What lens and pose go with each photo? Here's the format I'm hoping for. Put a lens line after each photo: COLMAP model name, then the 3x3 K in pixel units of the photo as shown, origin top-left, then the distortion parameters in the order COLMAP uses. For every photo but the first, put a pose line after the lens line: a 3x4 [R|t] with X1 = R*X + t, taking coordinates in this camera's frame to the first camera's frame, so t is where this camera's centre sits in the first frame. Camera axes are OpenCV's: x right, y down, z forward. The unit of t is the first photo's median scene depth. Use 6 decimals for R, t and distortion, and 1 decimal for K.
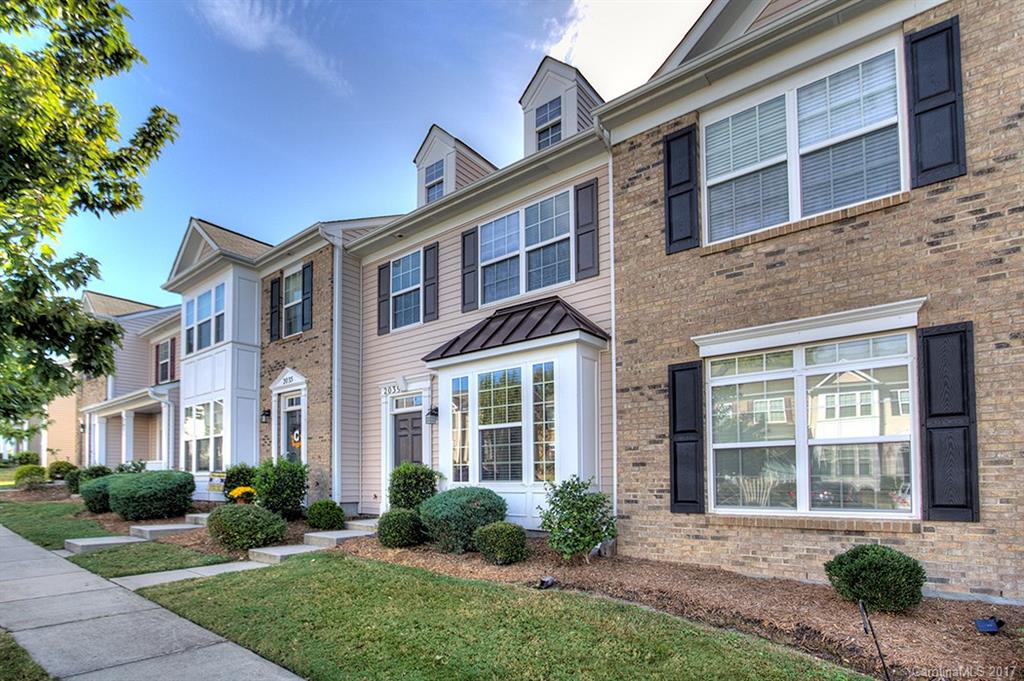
lens RADIAL K [[478.2, 0, 569.3], [0, 478.2, 360.1], [0, 0, 1]] dist [0.001856, 0.000483]
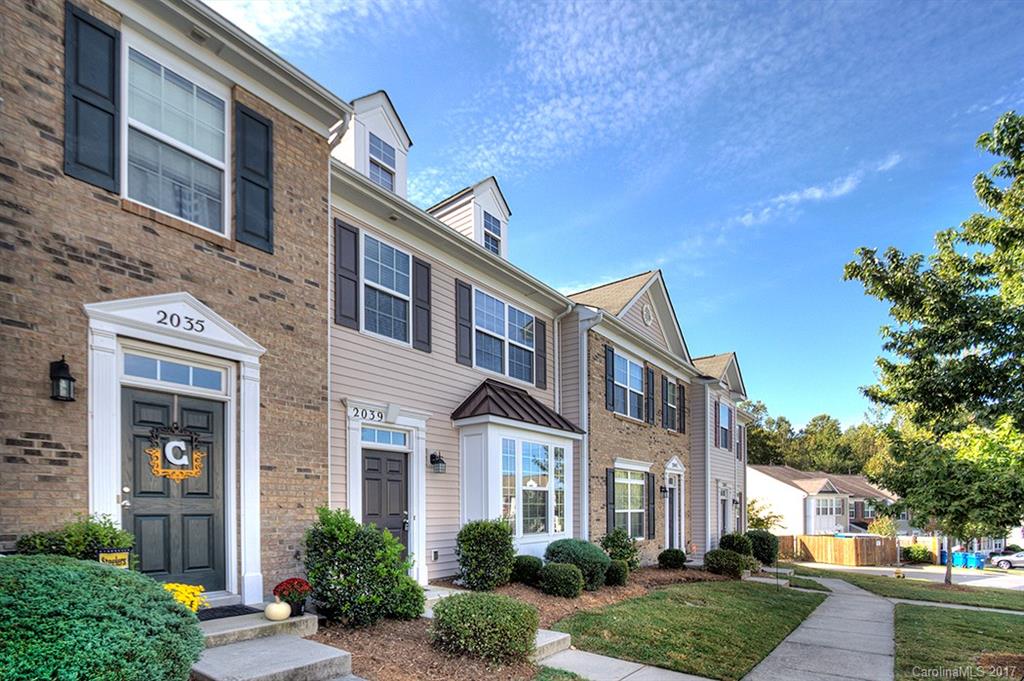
lens RADIAL K [[467.9, 0, 516.2], [0, 467.9, 347.9], [0, 0, 1]] dist [-0.019843, 0.000828]
pose [[0.054570, 0.305109, 0.950753, -1.116095], [-0.254312, 0.925018, -0.282254, 0.115685], [-0.965581, -0.226385, 0.128071, 0.725075]]
